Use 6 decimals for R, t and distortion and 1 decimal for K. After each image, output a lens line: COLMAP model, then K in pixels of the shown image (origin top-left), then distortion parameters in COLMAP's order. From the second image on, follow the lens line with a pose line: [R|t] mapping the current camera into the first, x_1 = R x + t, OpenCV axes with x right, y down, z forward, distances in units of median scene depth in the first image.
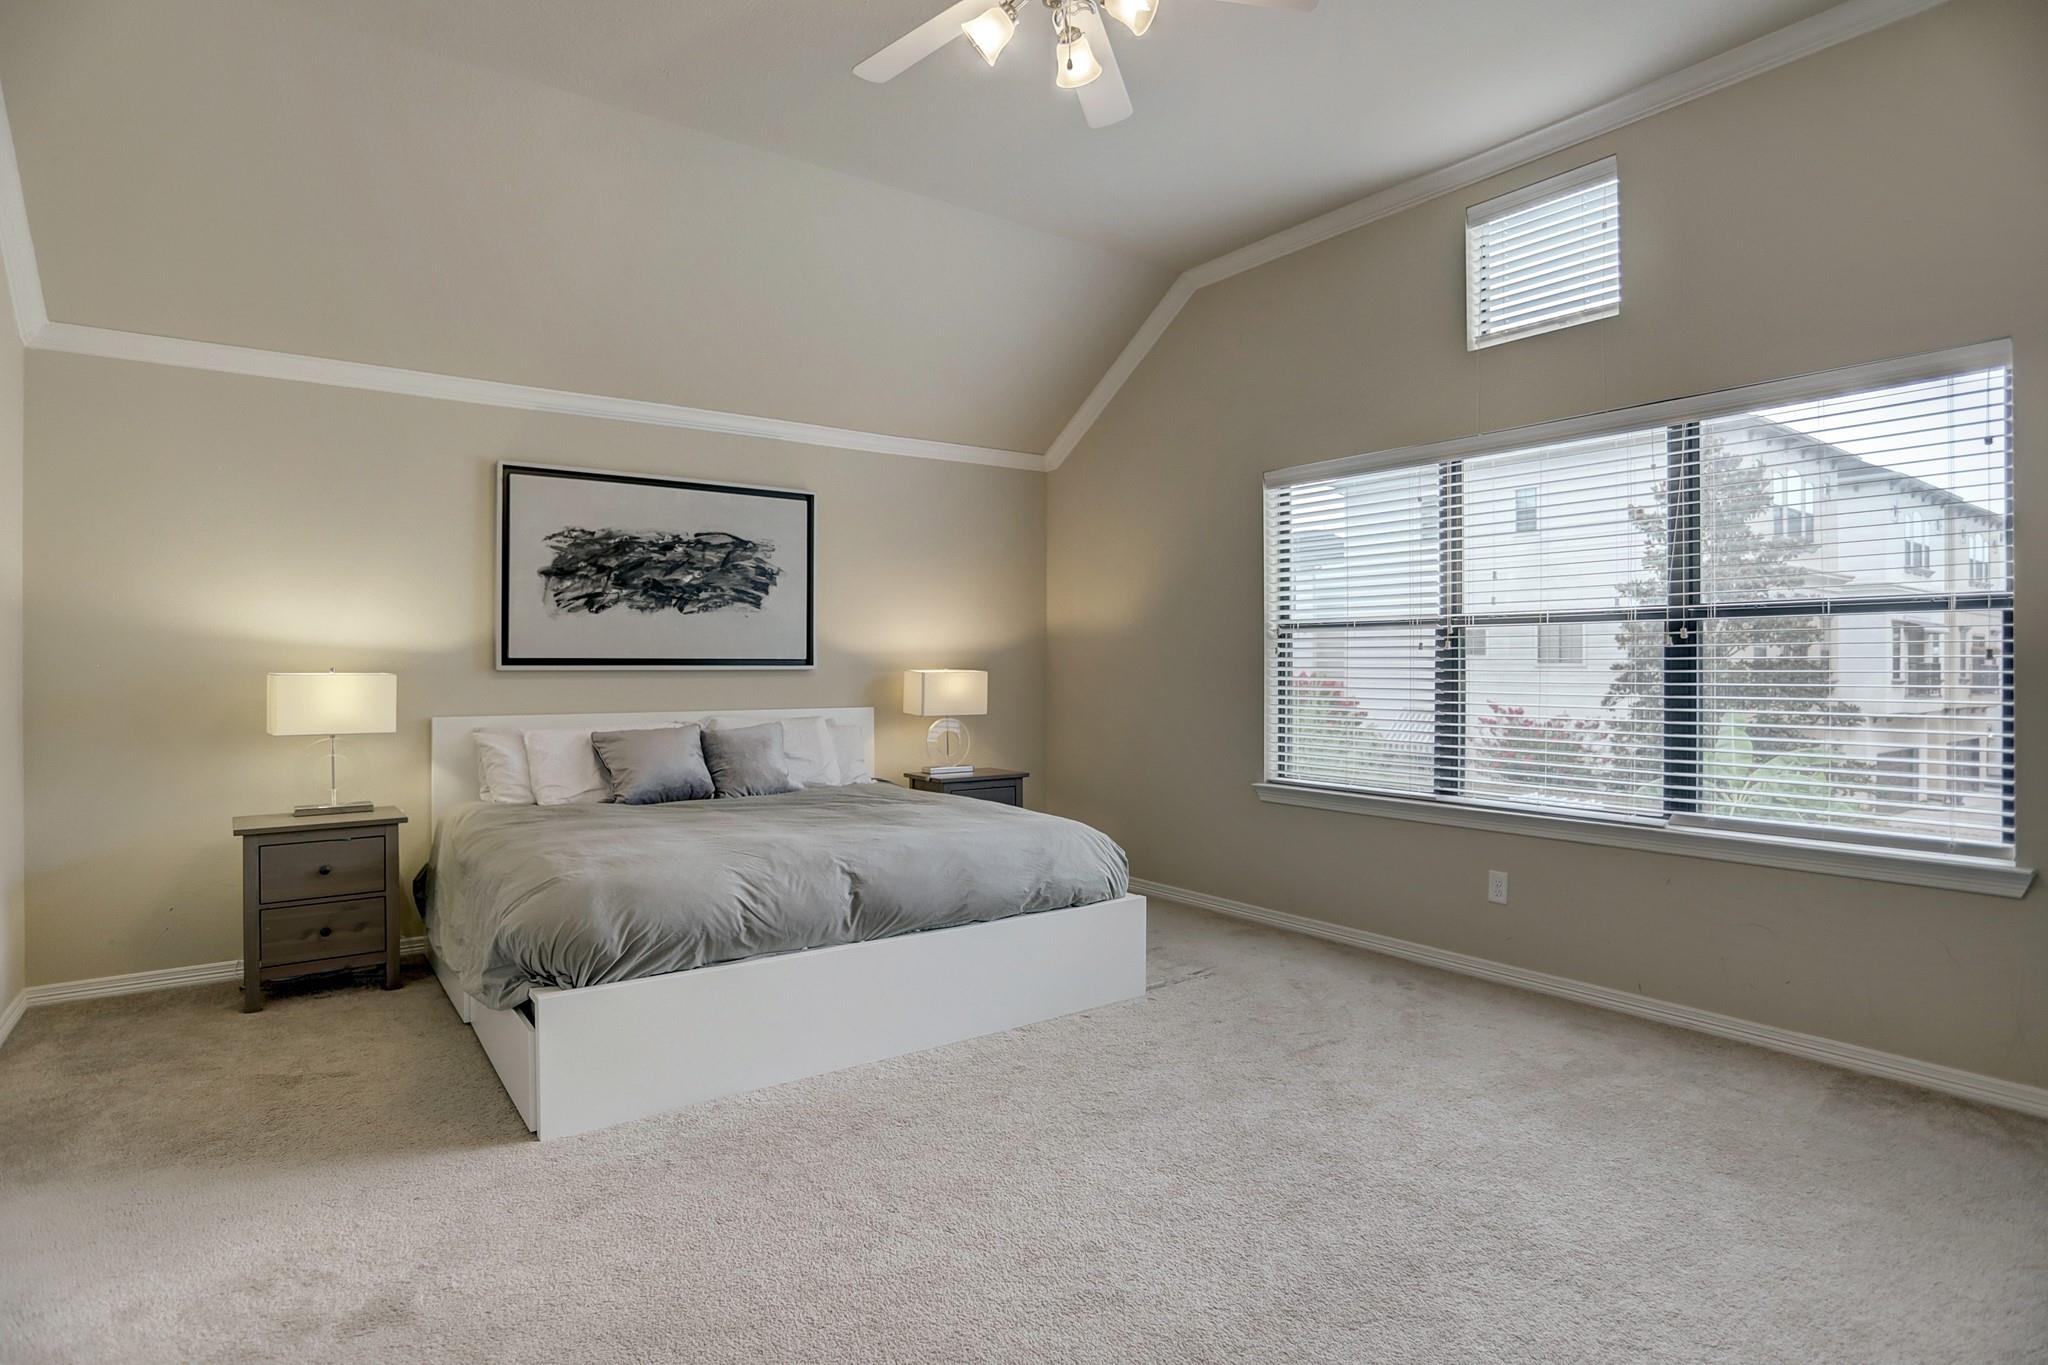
lens RADIAL K [[1094.4, 0, 1019.1], [0, 1094.4, 693.4], [0, 0, 1]] dist [-0.049933, 0.000986]
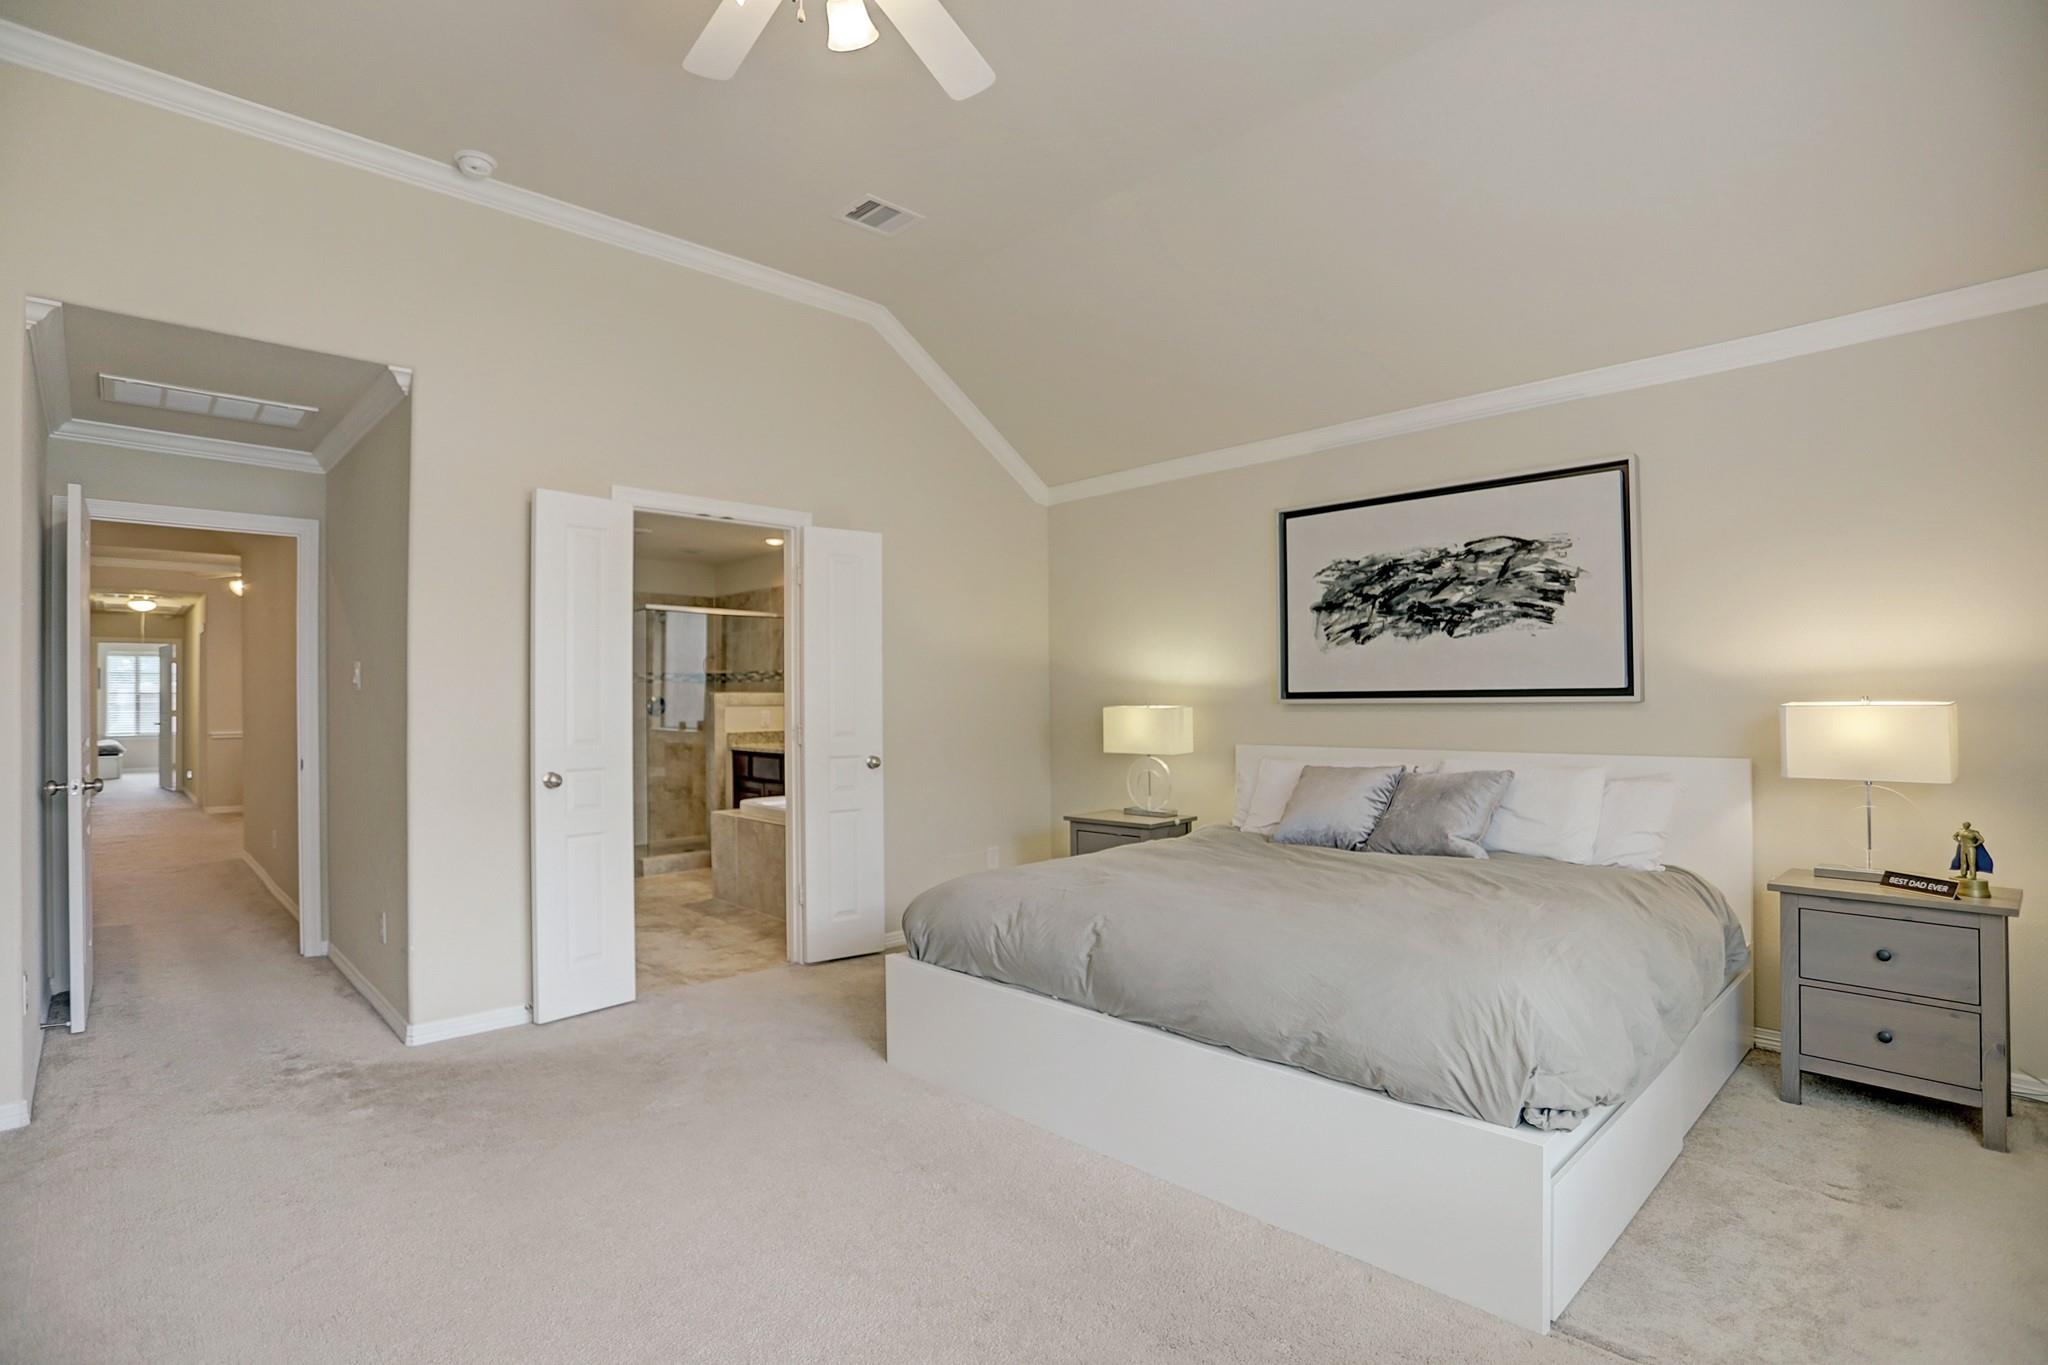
lens RADIAL K [[1083.7, 0, 1111.2], [0, 1083.7, 686.1], [0, 0, 1]] dist [-0.044281, -0.000321]
pose [[0.127068, -0.014796, -0.991784, 0.520560], [-0.017052, 0.999708, -0.017099, -0.016000], [0.991747, 0.019084, 0.126779, 0.639986]]
